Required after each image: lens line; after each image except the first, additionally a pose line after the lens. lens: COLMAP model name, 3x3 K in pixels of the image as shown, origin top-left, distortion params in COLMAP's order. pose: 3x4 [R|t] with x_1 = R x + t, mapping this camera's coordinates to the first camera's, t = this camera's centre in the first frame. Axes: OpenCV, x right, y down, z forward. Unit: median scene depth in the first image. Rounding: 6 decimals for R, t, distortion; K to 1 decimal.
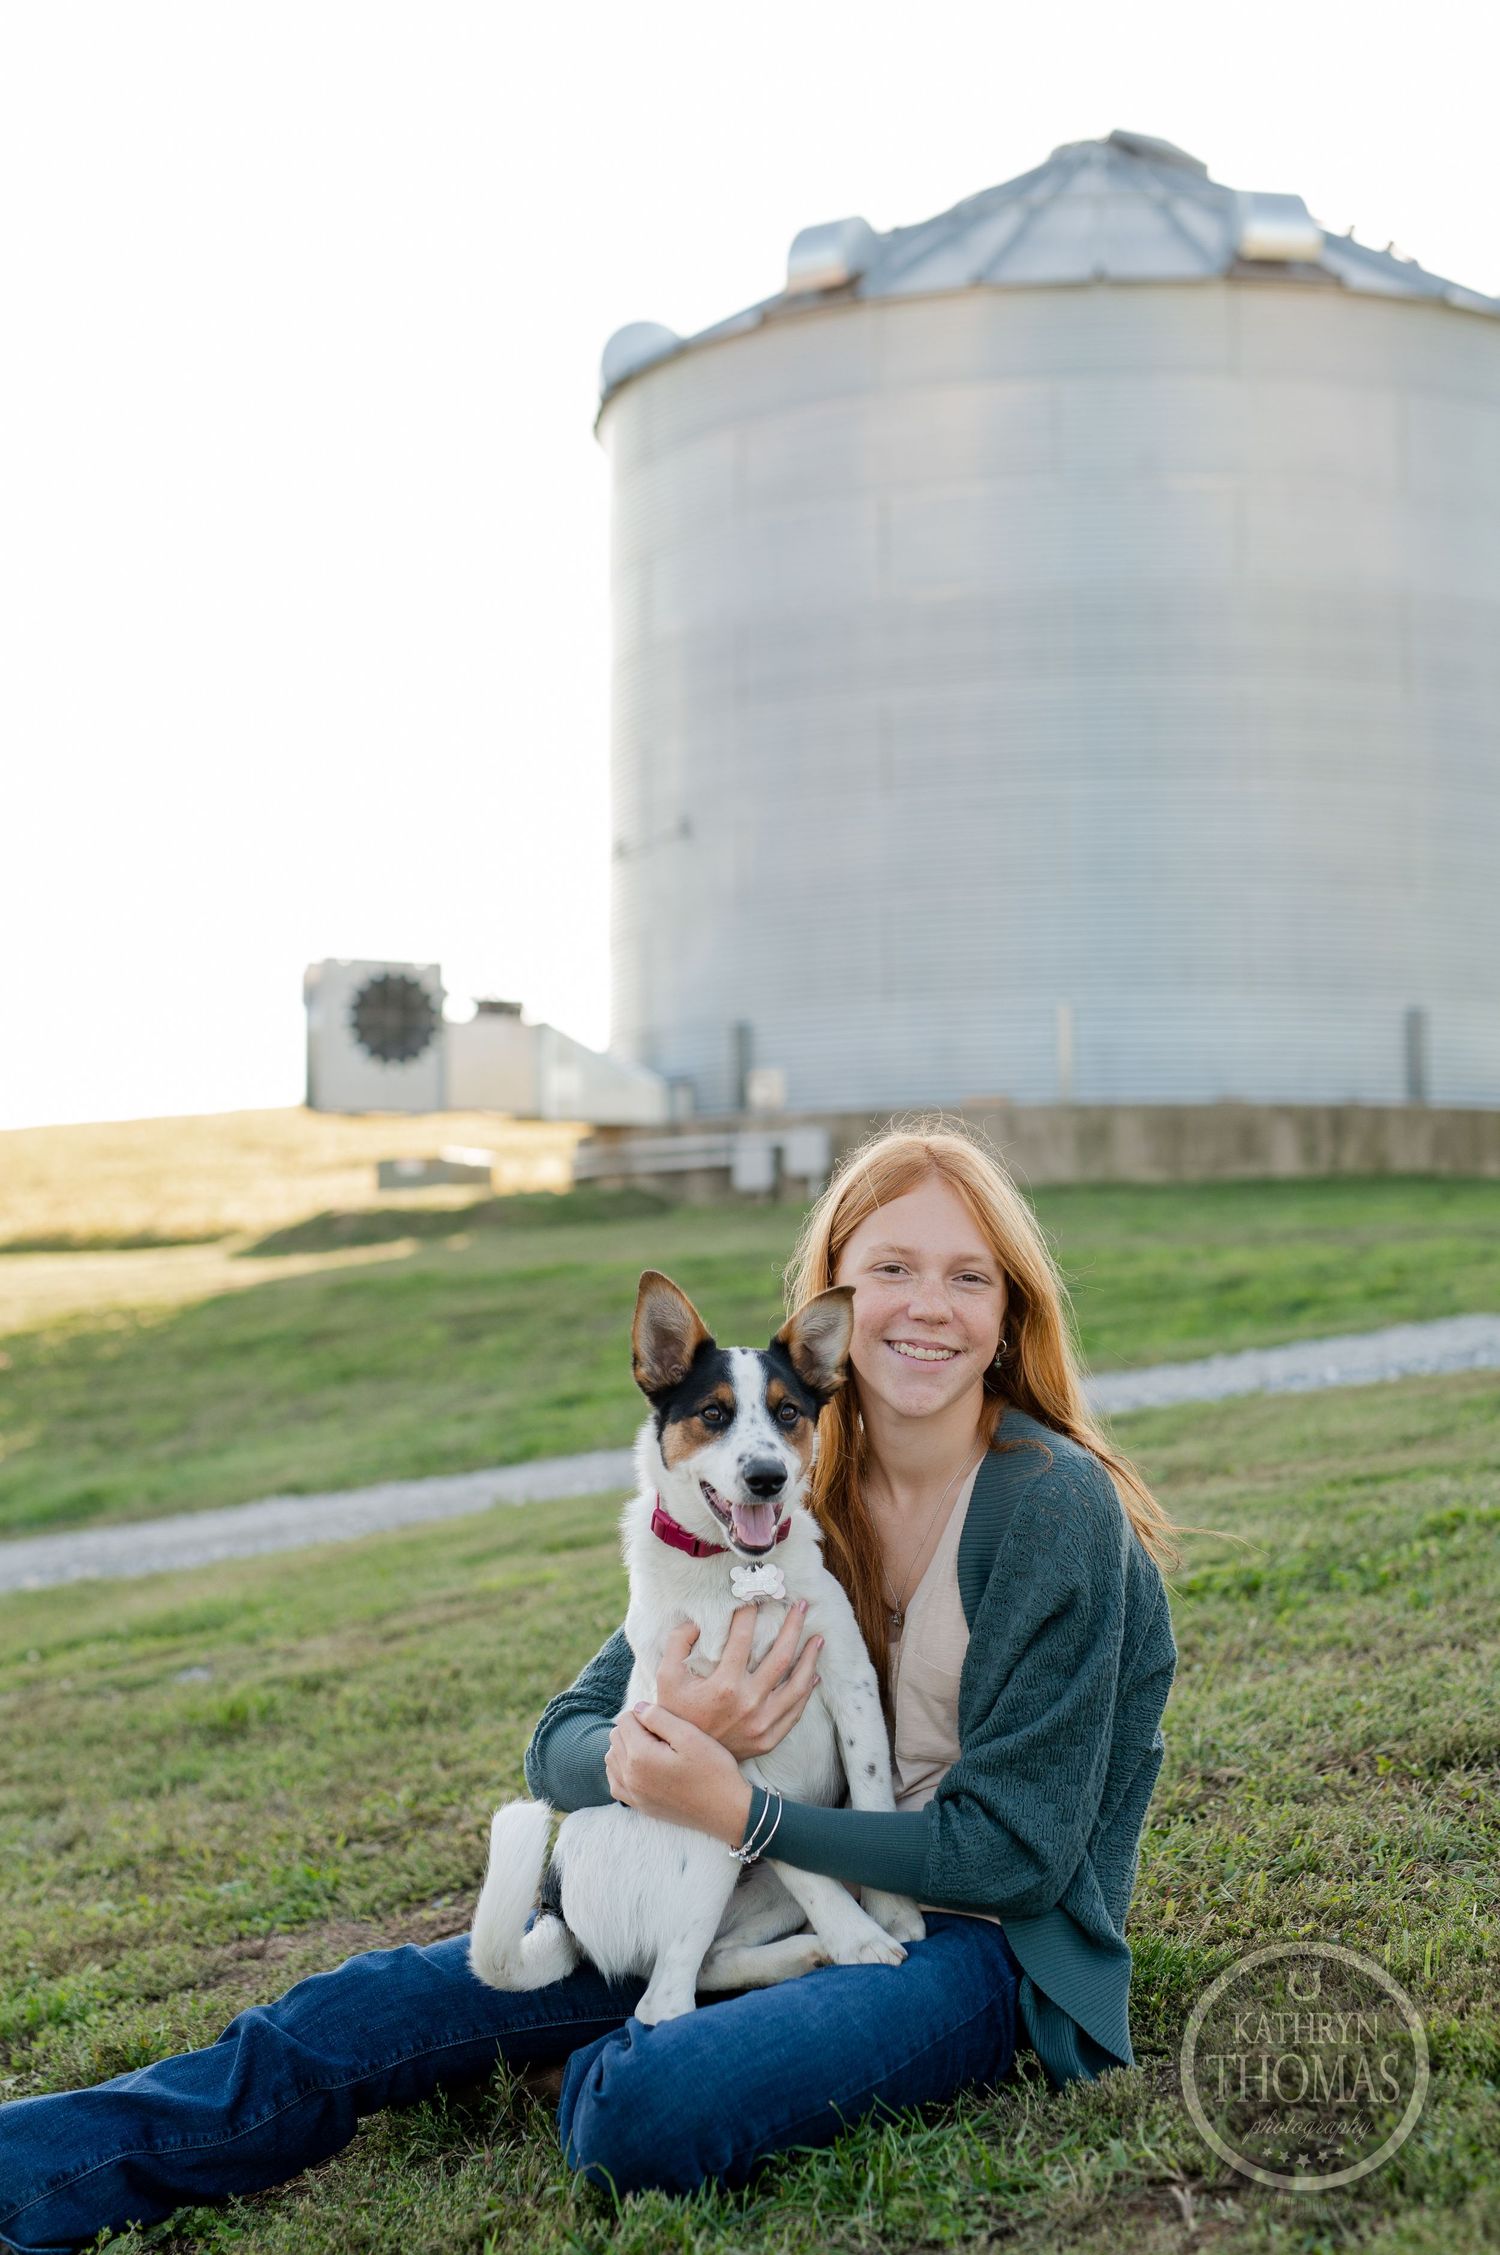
lens RADIAL K [[3216.0, 0, 745.7], [0, 3216.0, 1088.1], [0, 0, 1]] dist [0.001299, 0.032813]
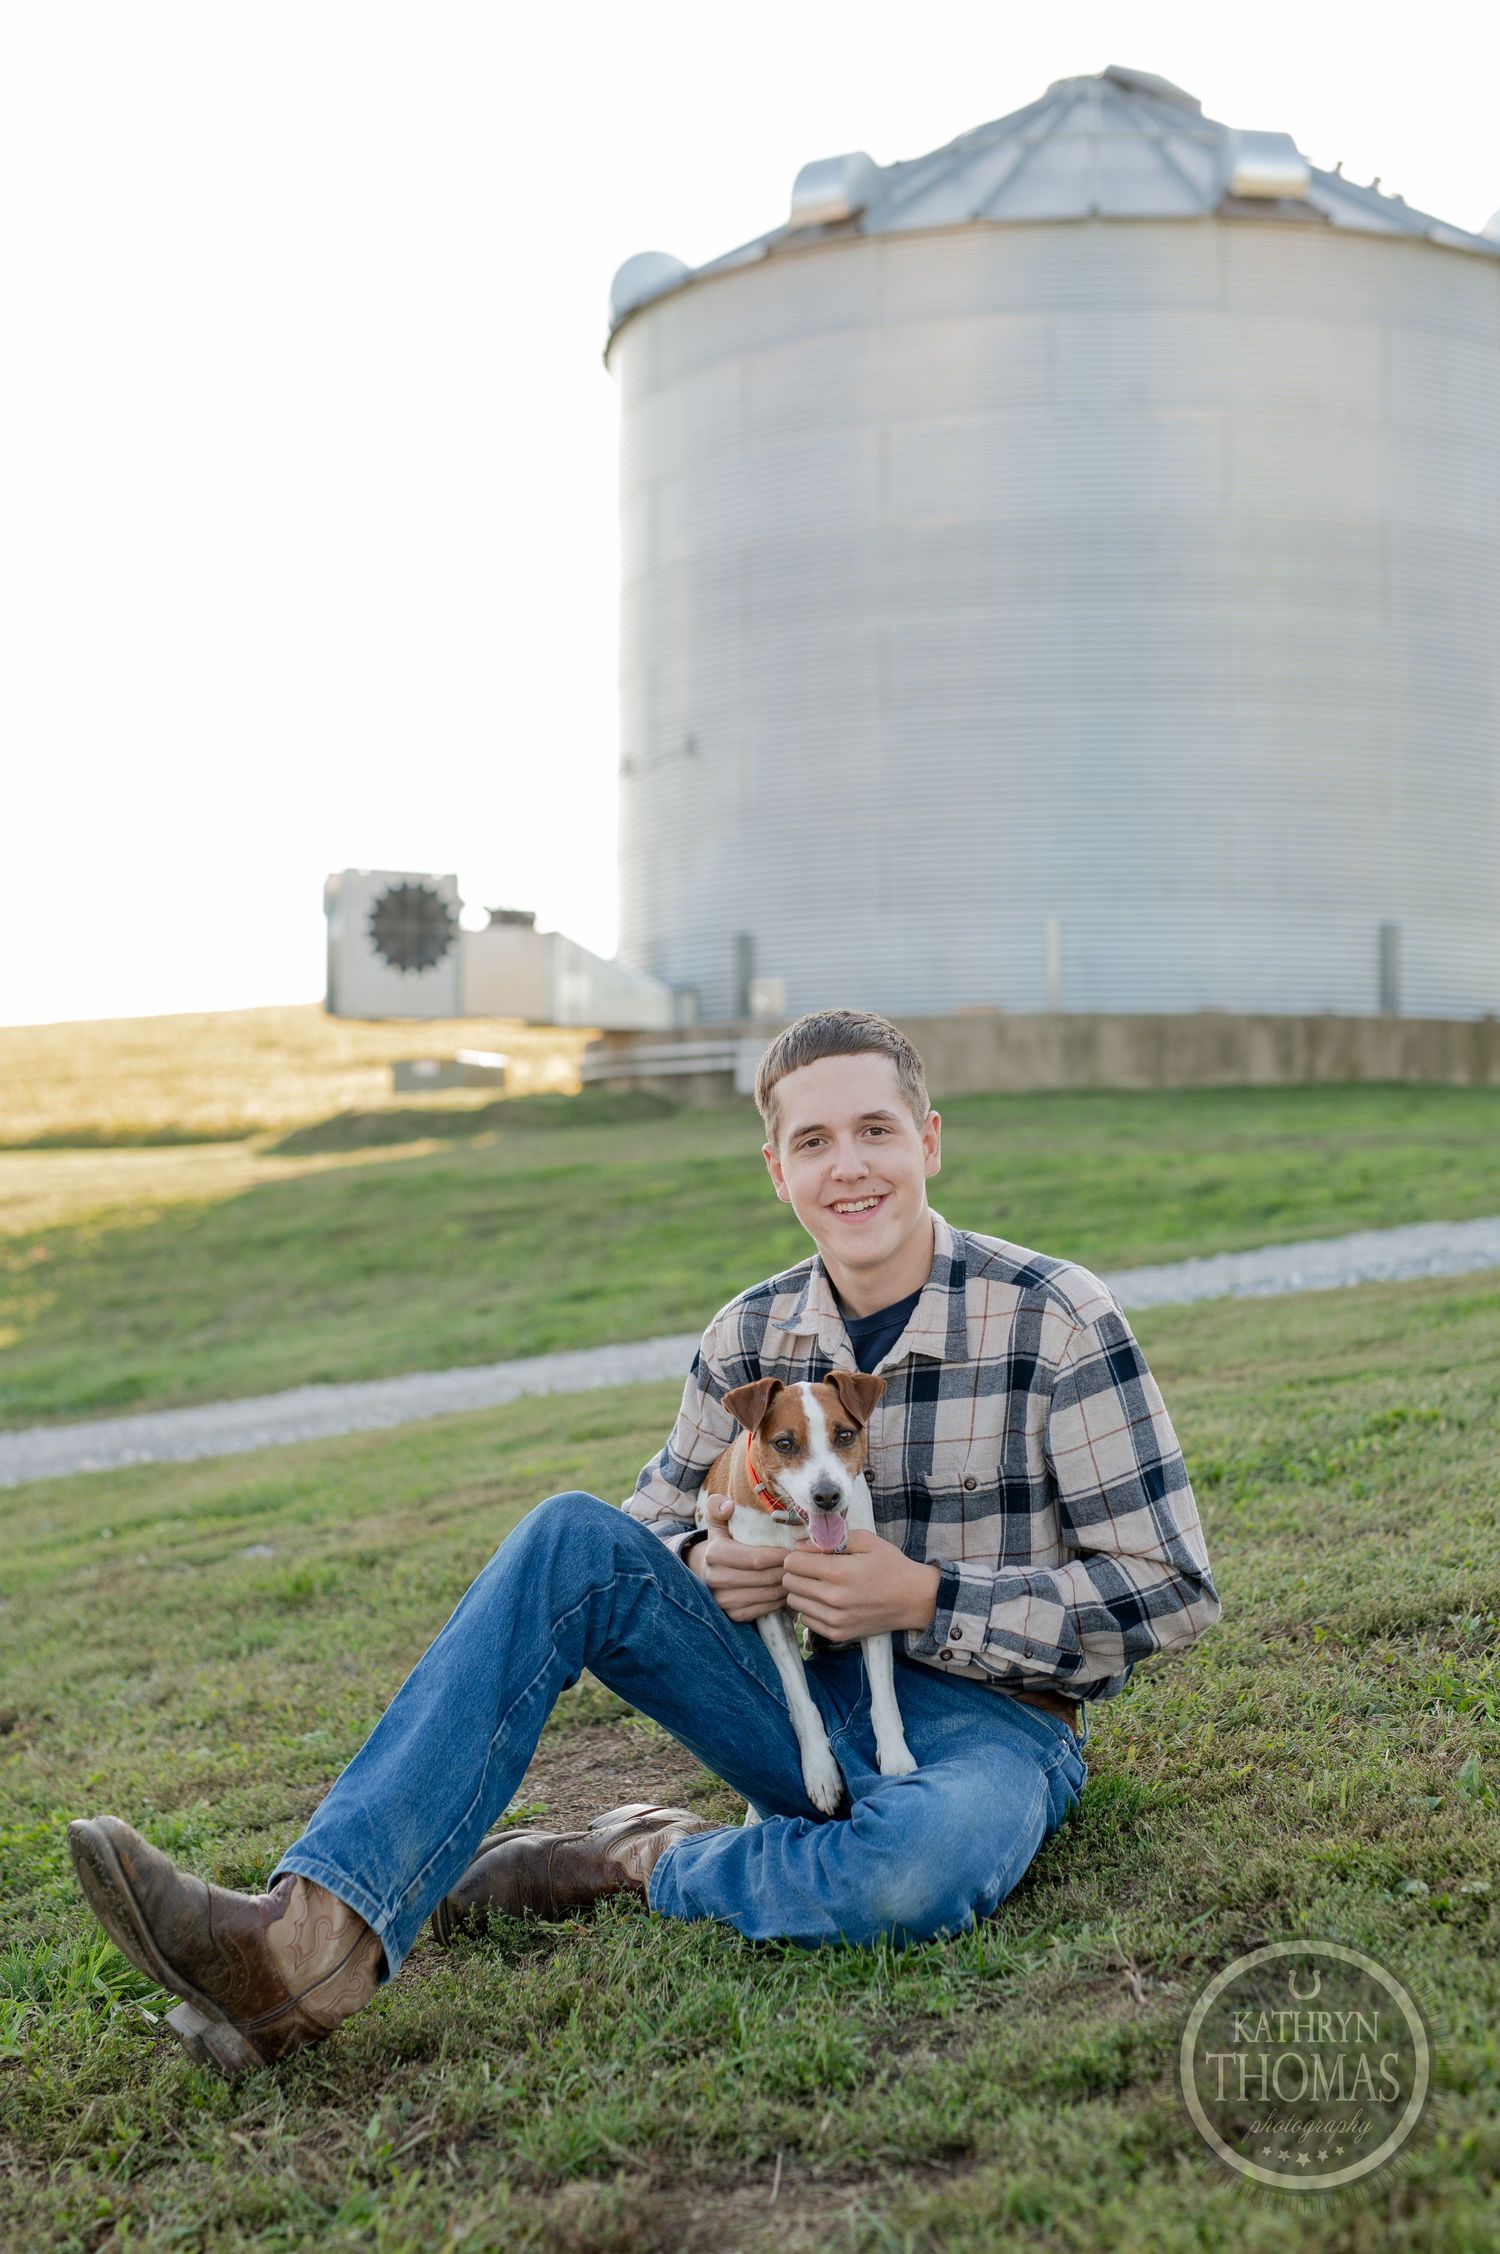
lens RADIAL K [[3148.9, 0, 750.0], [0, 3148.9, 1127.0], [0, 0, 1]] dist [0.005380, 0.041652]
pose [[0.999981, 0.005285, 0.003074, -0.002954], [-0.005422, 0.998916, 0.046237, -0.006333], [-0.002827, -0.046253, 0.998926, -0.033486]]
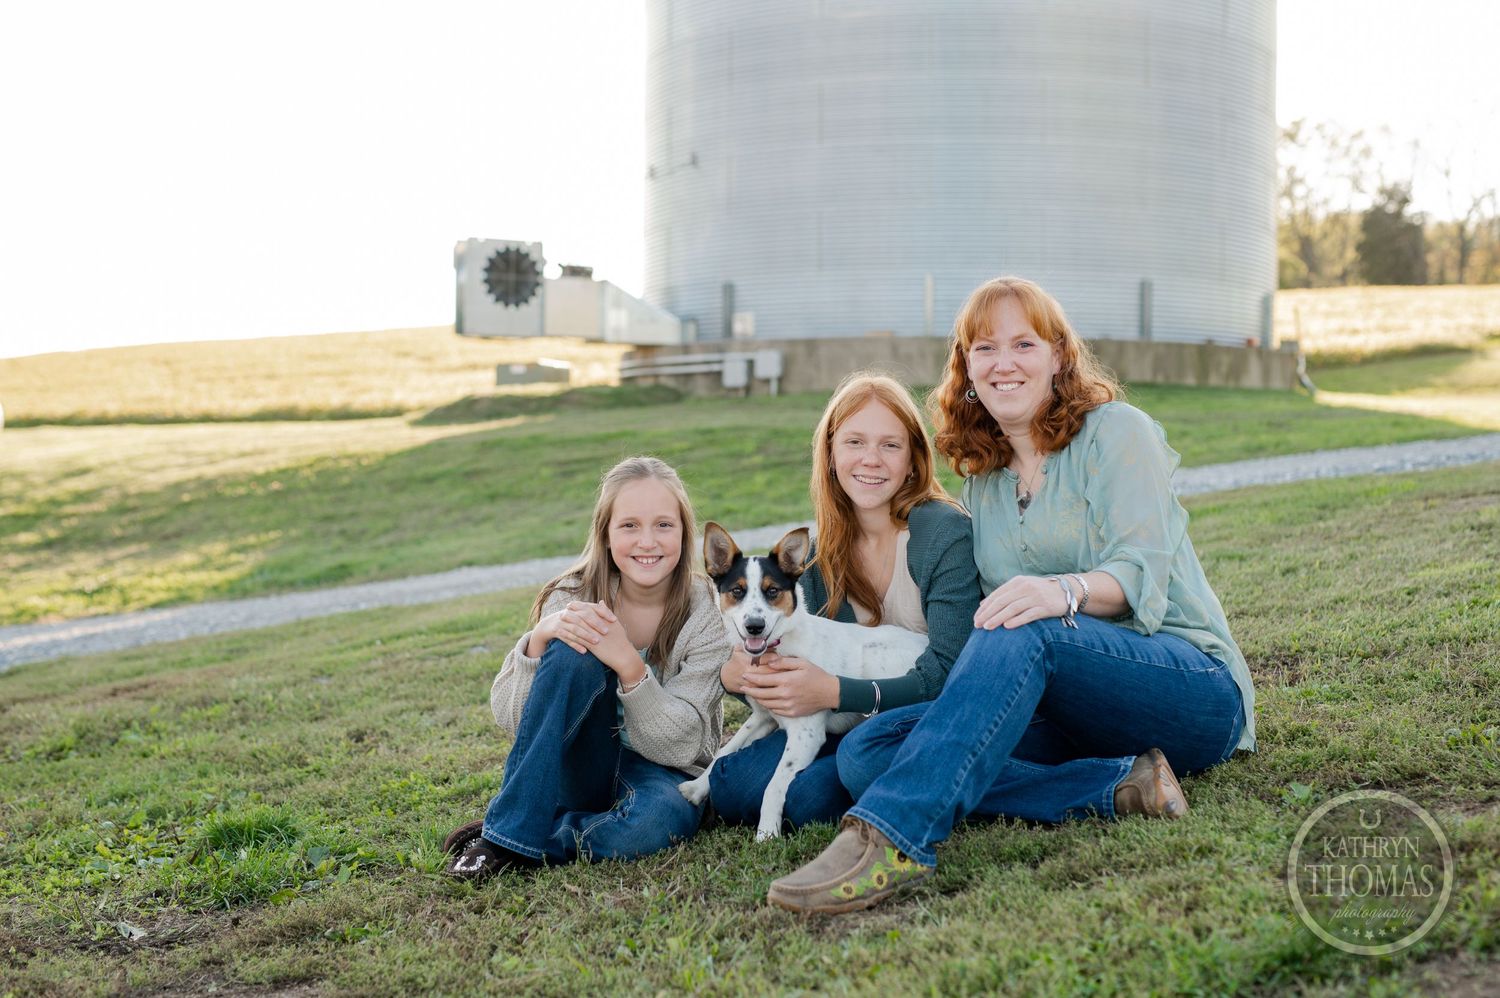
lens RADIAL K [[2139.2, 0, 750.0], [0, 2139.2, 499.0], [0, 0, 1]] dist [0.001299, 0.032813]
pose [[0.999596, 0.012587, 0.025489, -0.021649], [-0.014706, 0.996294, 0.084742, -0.004587], [-0.024328, -0.085083, 0.996077, -0.098734]]
